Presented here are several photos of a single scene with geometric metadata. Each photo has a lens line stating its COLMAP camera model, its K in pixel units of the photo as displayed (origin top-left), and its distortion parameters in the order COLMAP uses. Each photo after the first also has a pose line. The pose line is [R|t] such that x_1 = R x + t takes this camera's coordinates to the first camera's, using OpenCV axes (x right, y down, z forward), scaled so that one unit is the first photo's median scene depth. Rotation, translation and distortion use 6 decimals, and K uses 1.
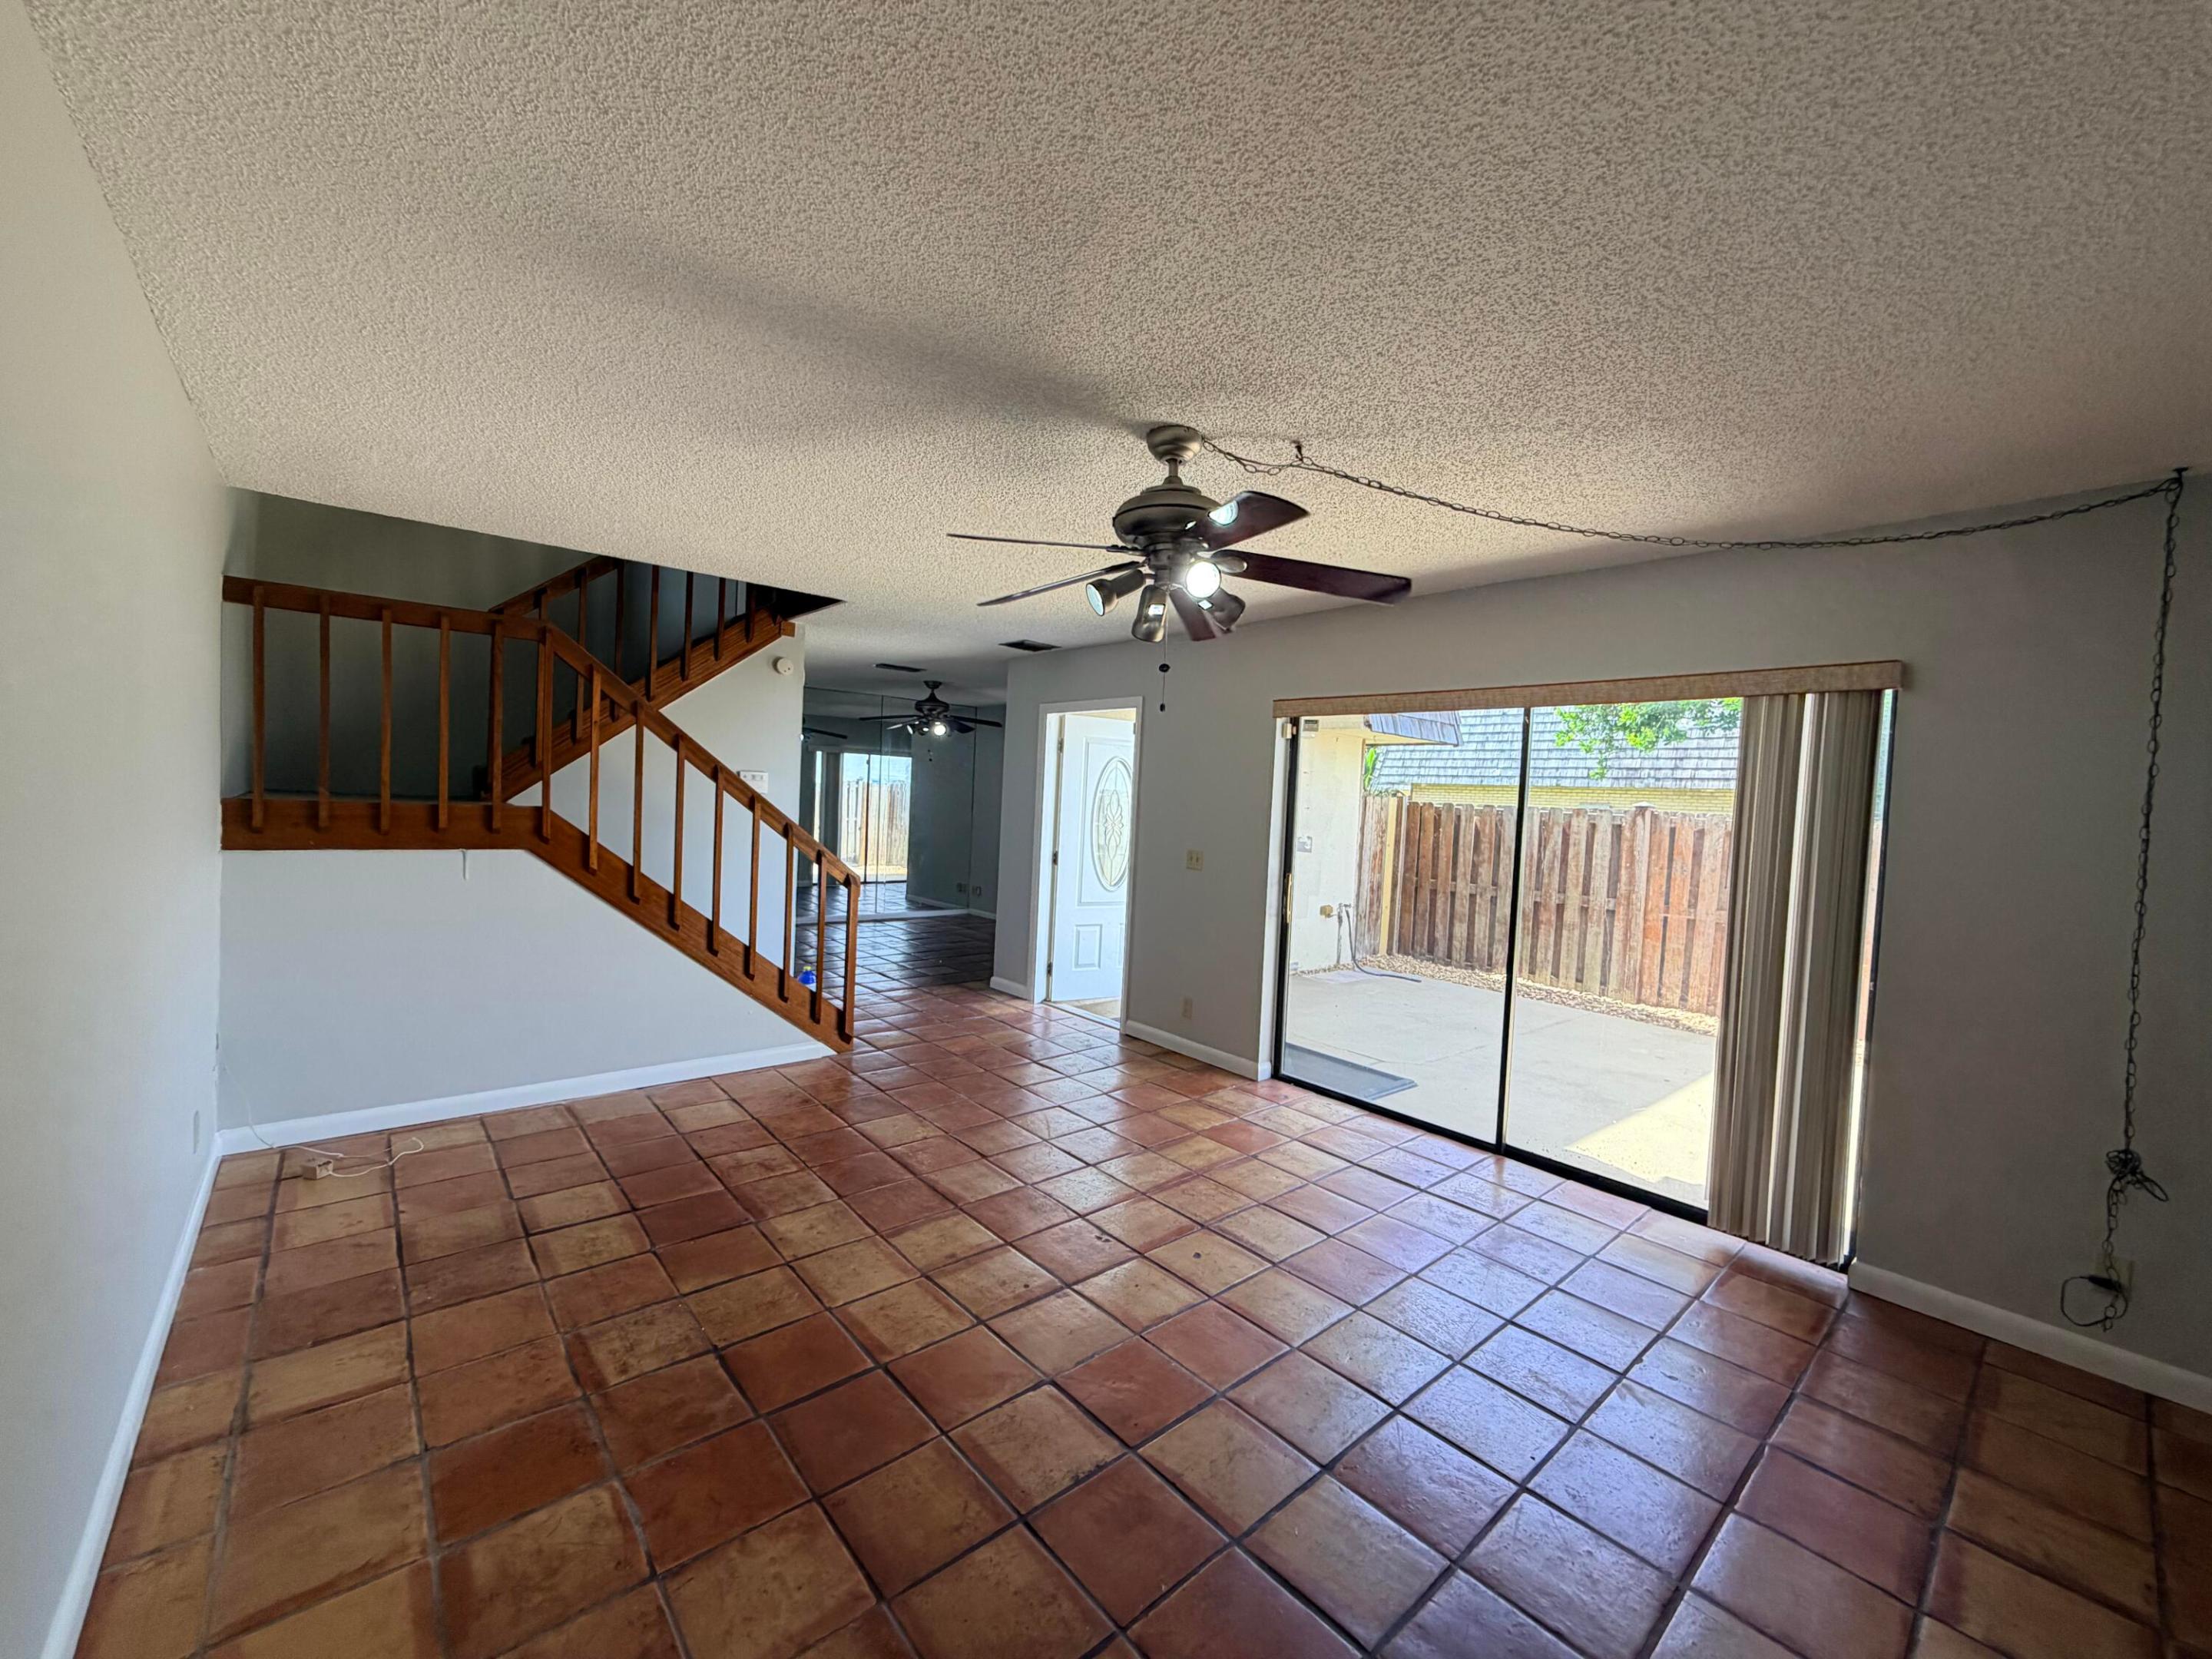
lens RADIAL K [[876.1, 0, 1106.6], [0, 876.1, 829.6], [0, 0, 1]] dist [0.002280, 0.000696]
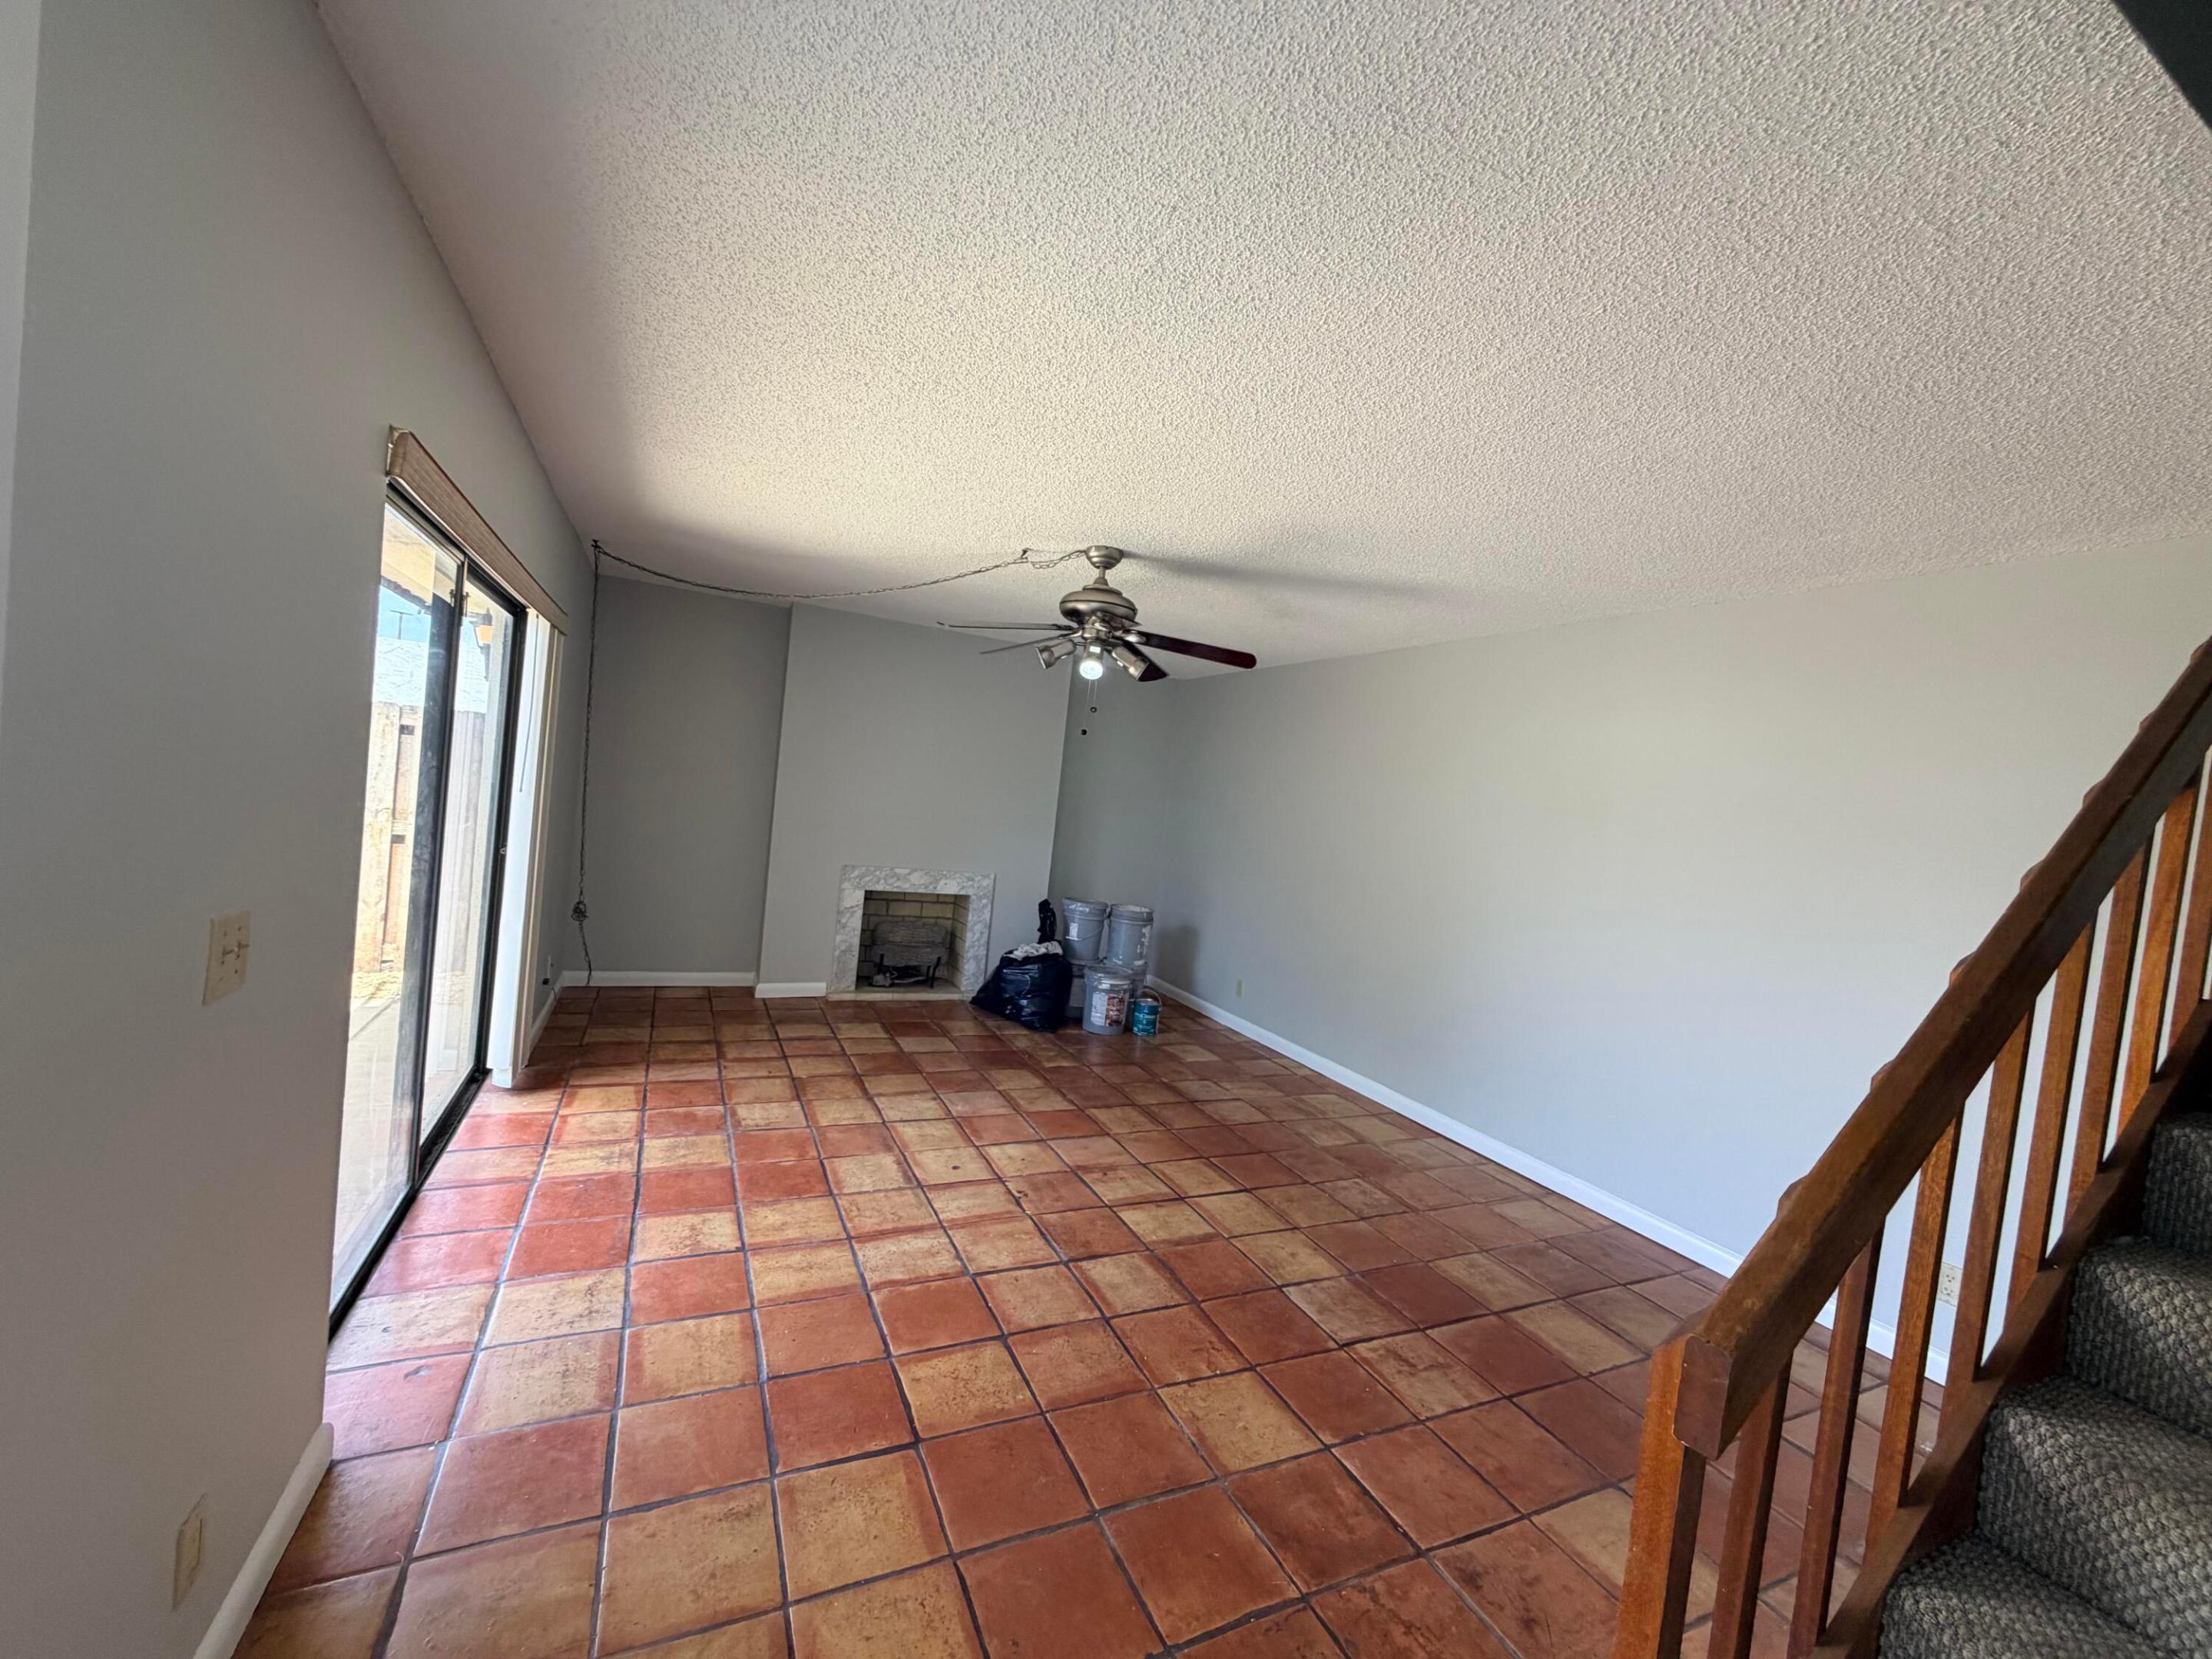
lens RADIAL K [[876.1, 0, 1097.8], [0, 876.1, 828.1], [0, 0, 1]] dist [0.002280, 0.000696]
pose [[-0.950188, -0.159984, 0.267486, -0.318559], [-0.141437, 0.986086, 0.087354, -0.092802], [-0.277739, 0.045170, -0.959594, 2.048096]]
